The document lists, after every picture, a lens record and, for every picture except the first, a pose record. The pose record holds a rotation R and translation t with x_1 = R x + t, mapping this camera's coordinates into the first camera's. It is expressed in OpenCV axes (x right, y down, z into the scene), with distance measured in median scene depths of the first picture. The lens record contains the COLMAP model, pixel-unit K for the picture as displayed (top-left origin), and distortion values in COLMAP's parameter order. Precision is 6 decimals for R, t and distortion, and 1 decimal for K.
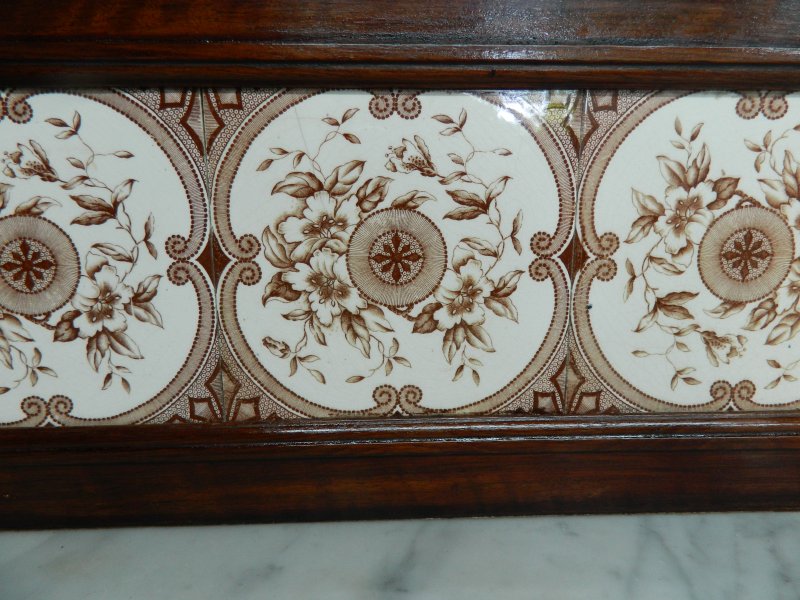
lens RADIAL K [[592.1, 0, 404.0], [0, 592.1, 293.3], [0, 0, 1]] dist [0.014424, -0.010917]
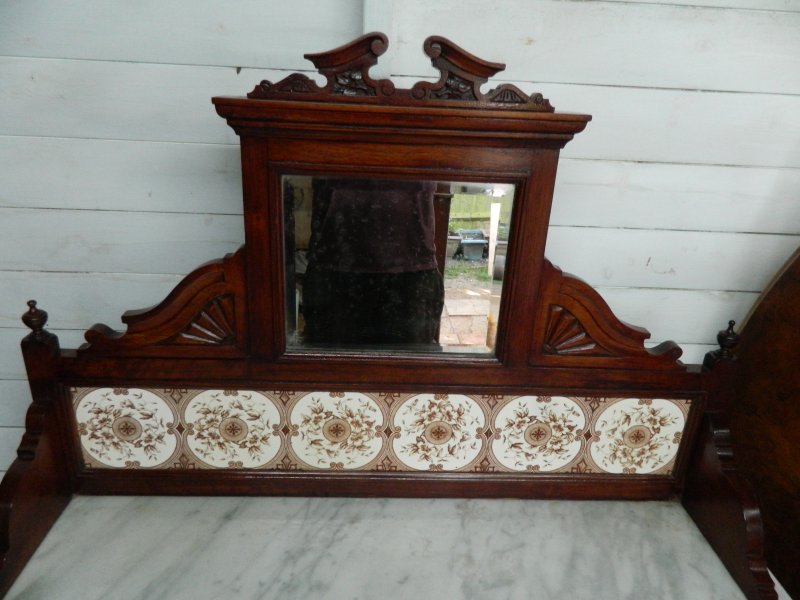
lens RADIAL K [[592.1, 0, 395.8], [0, 592.1, 291.7], [0, 0, 1]] dist [0.014424, -0.010917]
pose [[0.998915, 0.043848, 0.015695, 0.844148], [-0.045986, 0.981952, 0.183452, -1.526371], [-0.007367, -0.183975, 0.982903, -2.264169]]
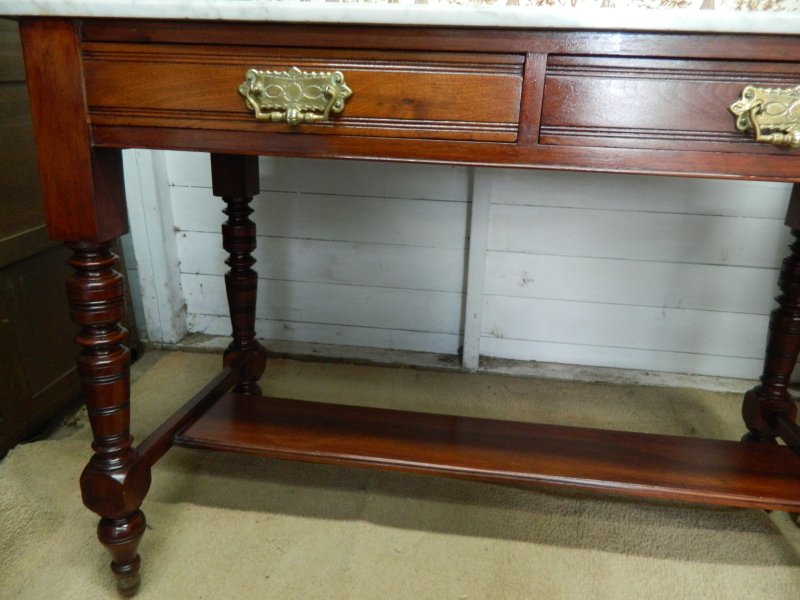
lens RADIAL K [[592.1, 0, 398.8], [0, 592.1, 293.8], [0, 0, 1]] dist [0.014424, -0.010917]
pose [[0.983539, 0.089181, -0.157157, 0.937448], [-0.074590, 0.992541, 0.096427, 1.621502], [0.164585, -0.083117, 0.982855, -3.023583]]
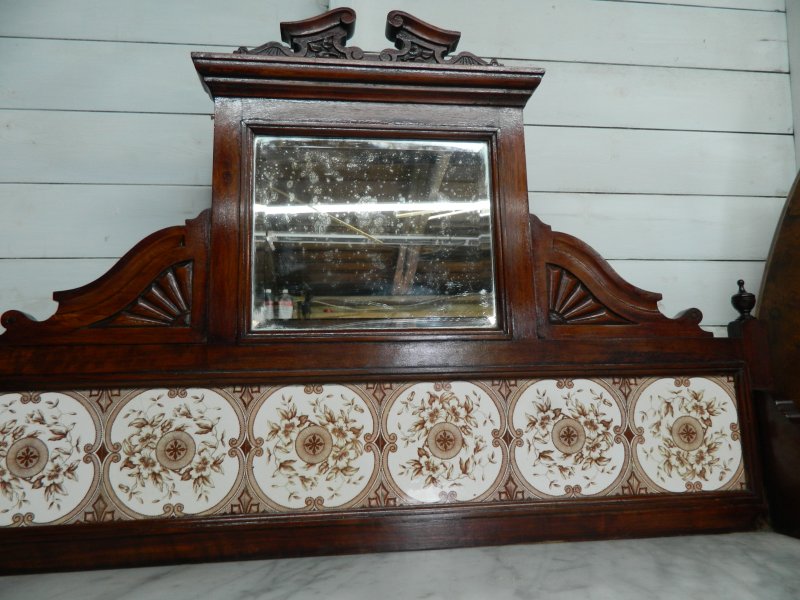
lens RADIAL K [[592.1, 0, 395.0], [0, 592.1, 298.5], [0, 0, 1]] dist [0.014424, -0.010917]
pose [[0.996299, -0.011082, 0.085235, 0.731651], [0.041237, 0.931697, -0.360887, 0.300916], [-0.075414, 0.363066, 0.928706, -1.734855]]
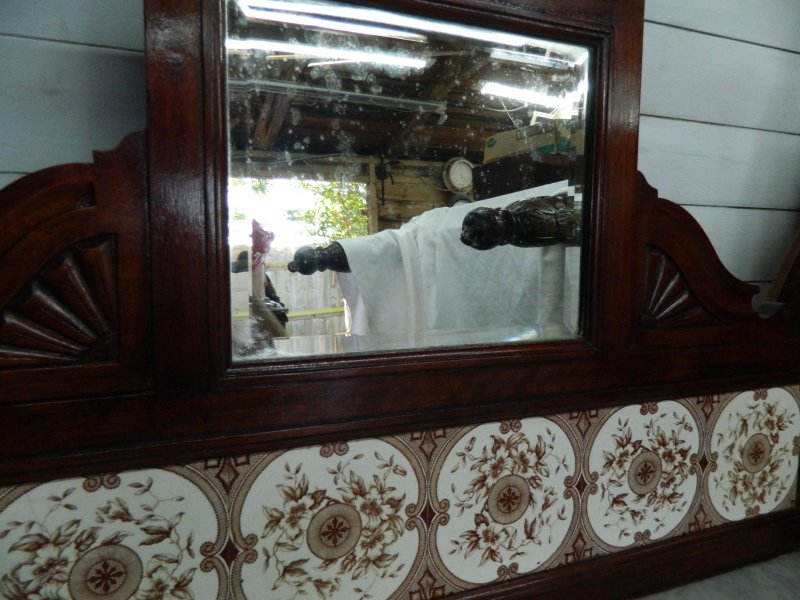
lens RADIAL K [[592.1, 0, 394.6], [0, 592.1, 297.1], [0, 0, 1]] dist [0.014424, -0.010917]
pose [[0.933500, -0.023456, 0.357810, 0.146715], [0.059774, 0.994075, -0.090781, -0.579015], [-0.353561, 0.106132, 0.929371, -0.724358]]
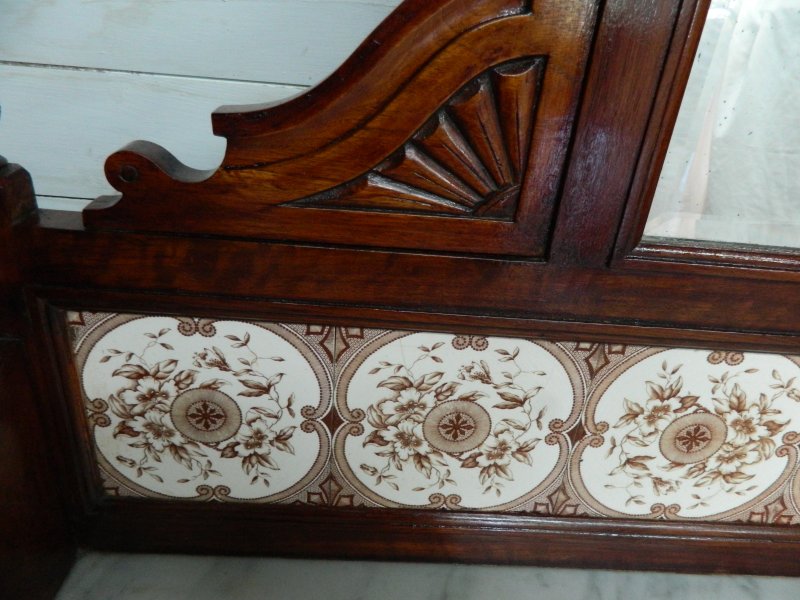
lens RADIAL K [[592.1, 0, 400.6], [0, 592.1, 294.0], [0, 0, 1]] dist [0.014424, -0.010917]
pose [[0.995945, 0.085415, 0.028230, -0.218801], [-0.089919, 0.954636, 0.283876, -0.772624], [-0.002702, -0.285263, 0.958445, -0.306812]]
